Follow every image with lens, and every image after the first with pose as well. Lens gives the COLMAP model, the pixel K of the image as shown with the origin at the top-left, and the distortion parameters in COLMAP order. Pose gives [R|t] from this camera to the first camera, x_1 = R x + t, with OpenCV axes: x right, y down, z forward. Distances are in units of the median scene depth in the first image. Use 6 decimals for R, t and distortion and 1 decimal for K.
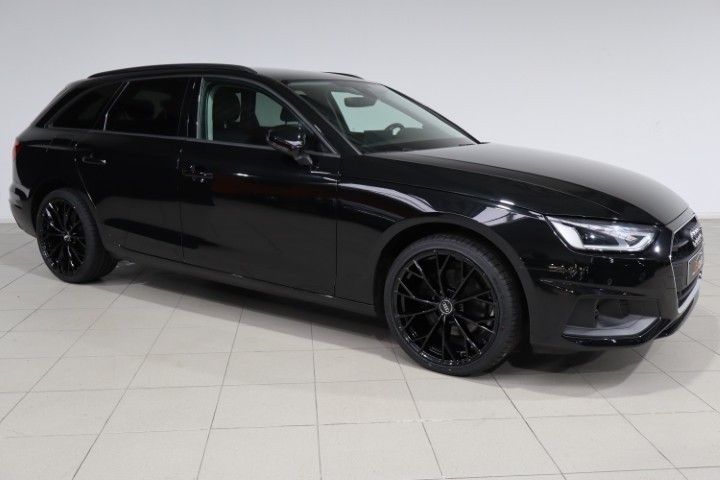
lens RADIAL K [[676.8, 0, 360.0], [0, 676.8, 240.0], [0, 0, 1]] dist [-0.002380, -0.000774]
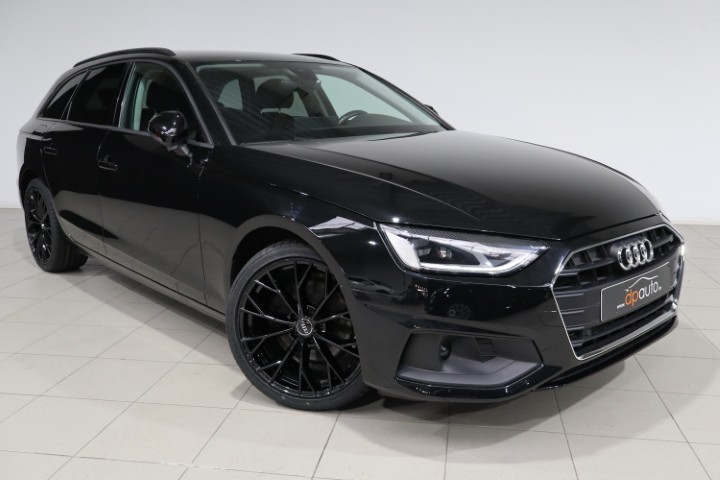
lens RADIAL K [[676.8, 0, 360.0], [0, 676.8, 240.0], [0, 0, 1]] dist [-0.002380, -0.000774]
pose [[0.968266, 0.035328, -0.247414, 0.397049], [-0.031879, 0.999331, 0.017935, -0.026635], [0.247882, -0.009478, 0.968744, 0.212899]]
